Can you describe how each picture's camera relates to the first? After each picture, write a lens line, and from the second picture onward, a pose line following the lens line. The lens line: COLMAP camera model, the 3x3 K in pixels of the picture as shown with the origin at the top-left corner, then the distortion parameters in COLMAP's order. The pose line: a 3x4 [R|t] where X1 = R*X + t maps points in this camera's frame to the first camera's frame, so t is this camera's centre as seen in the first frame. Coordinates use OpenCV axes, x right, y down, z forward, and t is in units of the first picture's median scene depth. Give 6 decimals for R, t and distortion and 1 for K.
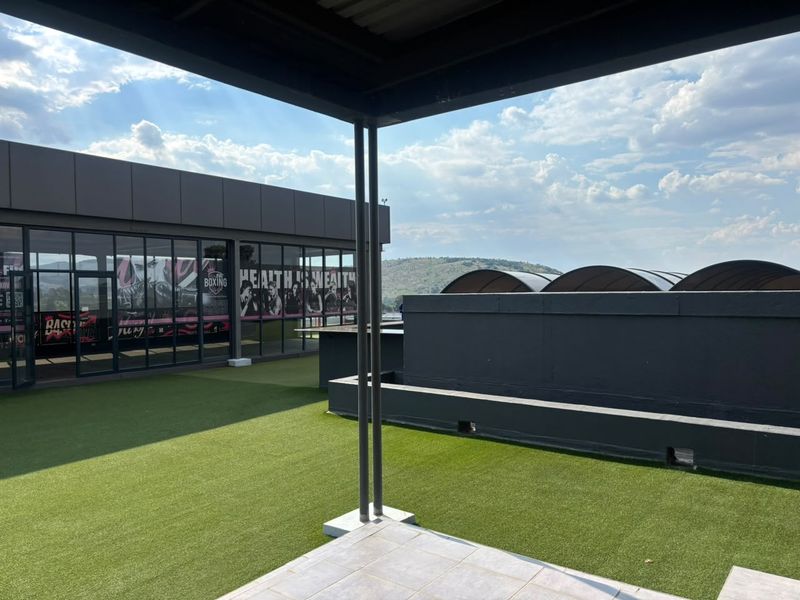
lens RADIAL K [[609.0, 0, 404.8], [0, 609.0, 303.3], [0, 0, 1]] dist [0.030295, -0.023318]
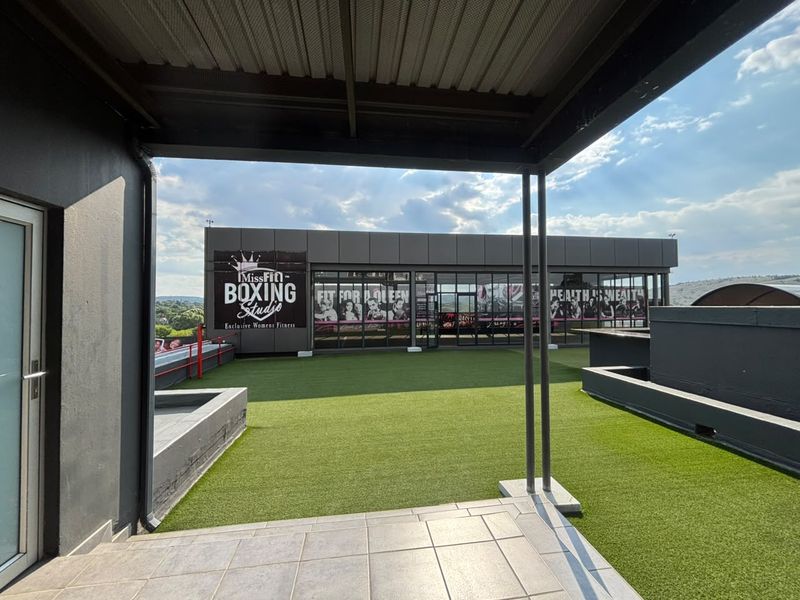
lens RADIAL K [[323.2, 0, 400.4], [0, 323.2, 296.4], [0, 0, 1]] dist [0.003315, -0.001194]
pose [[0.704504, -0.011102, -0.709614, 0.069833], [-0.016490, 0.999352, -0.032006, -0.003497], [0.709509, 0.034250, 0.703864, 0.112086]]
